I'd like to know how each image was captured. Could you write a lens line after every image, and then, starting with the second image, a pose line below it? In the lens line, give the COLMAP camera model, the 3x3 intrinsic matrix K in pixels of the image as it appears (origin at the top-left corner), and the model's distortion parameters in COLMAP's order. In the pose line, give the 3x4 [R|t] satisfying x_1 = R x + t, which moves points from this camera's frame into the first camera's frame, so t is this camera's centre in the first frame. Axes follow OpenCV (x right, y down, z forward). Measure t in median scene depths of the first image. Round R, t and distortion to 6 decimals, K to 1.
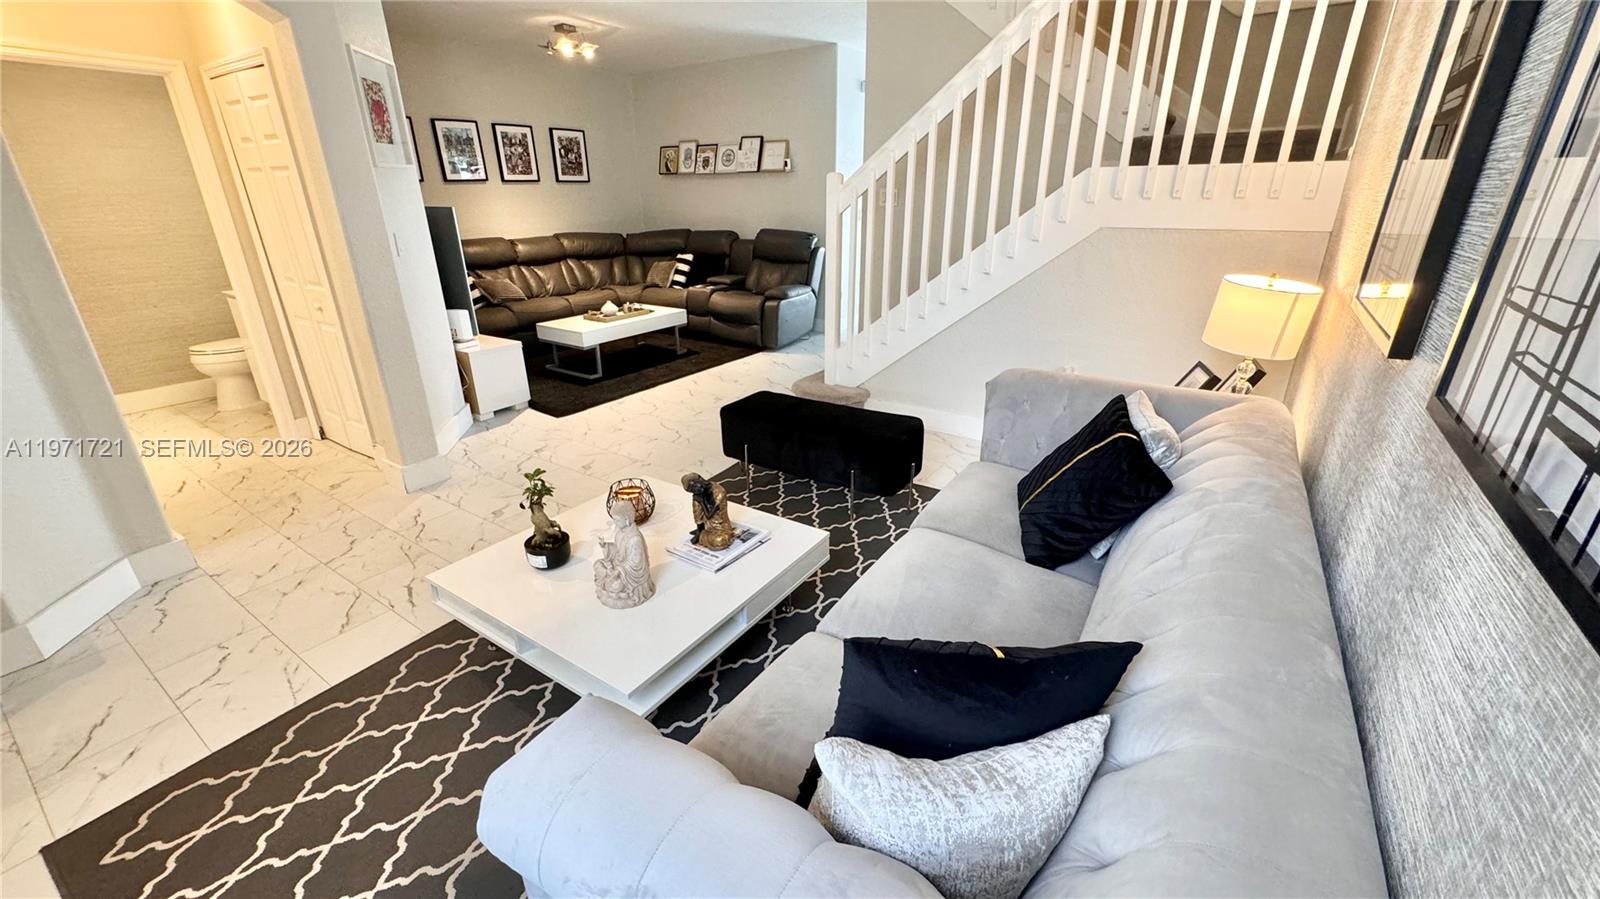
lens RADIAL K [[638.4, 0, 800.2], [0, 638.4, 447.5], [0, 0, 1]] dist [-0.001477, 0.000244]
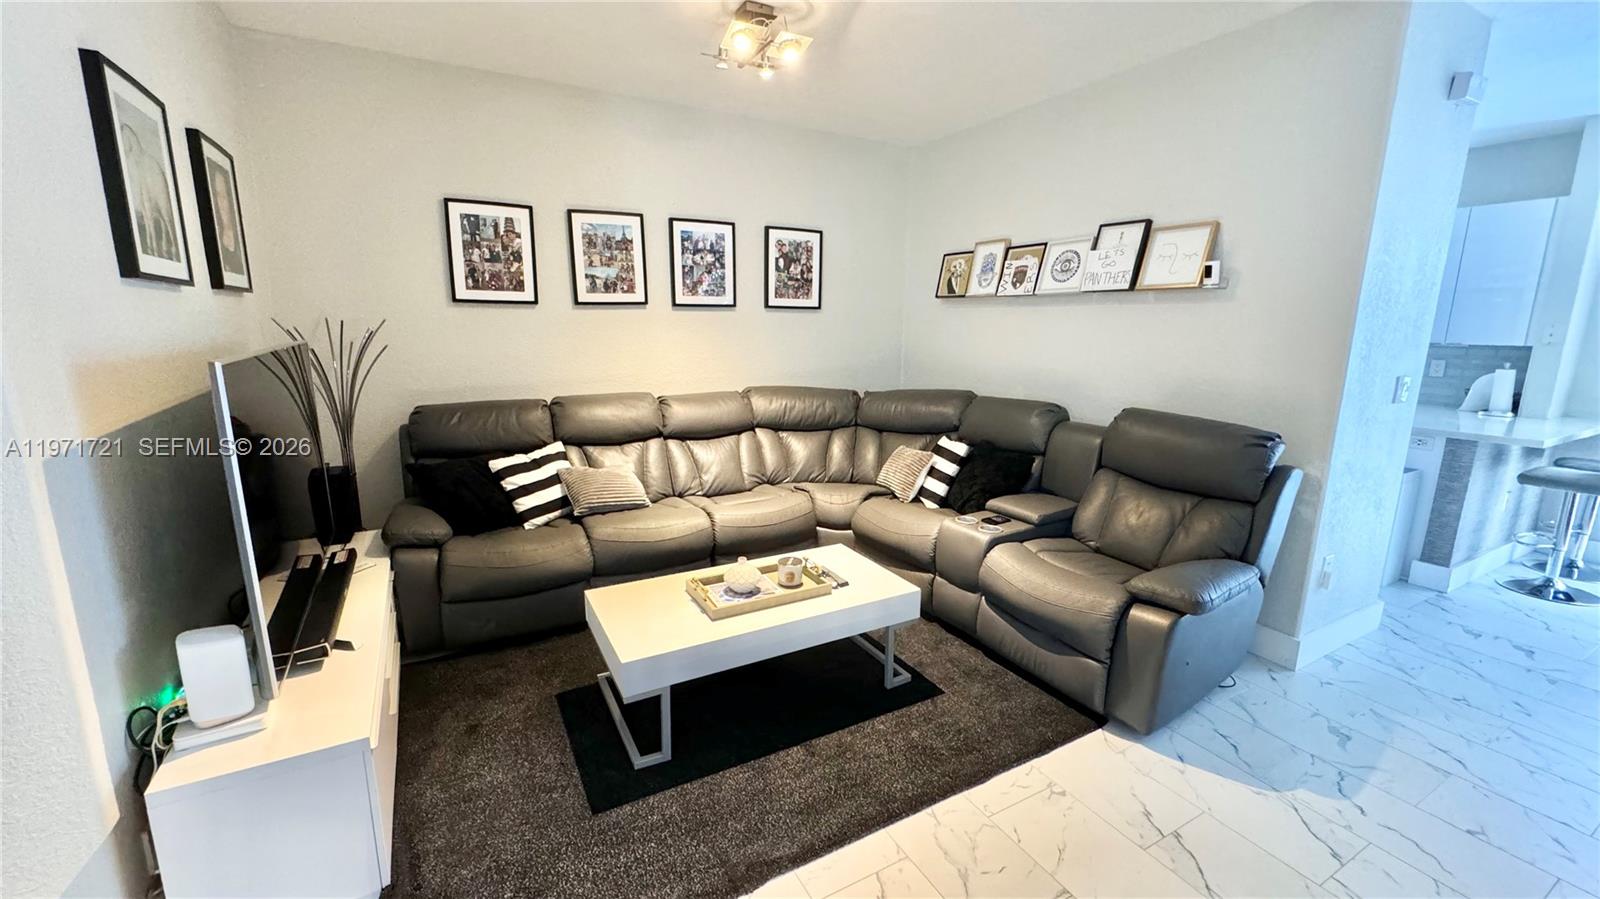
lens RADIAL K [[638.4, 0, 796.1], [0, 638.4, 447.6], [0, 0, 1]] dist [-0.001477, 0.000244]
pose [[0.890453, 0.103152, -0.443230, -0.065565], [-0.184036, 0.972399, -0.143427, -0.205030], [0.416202, 0.209285, 0.884859, 0.502465]]
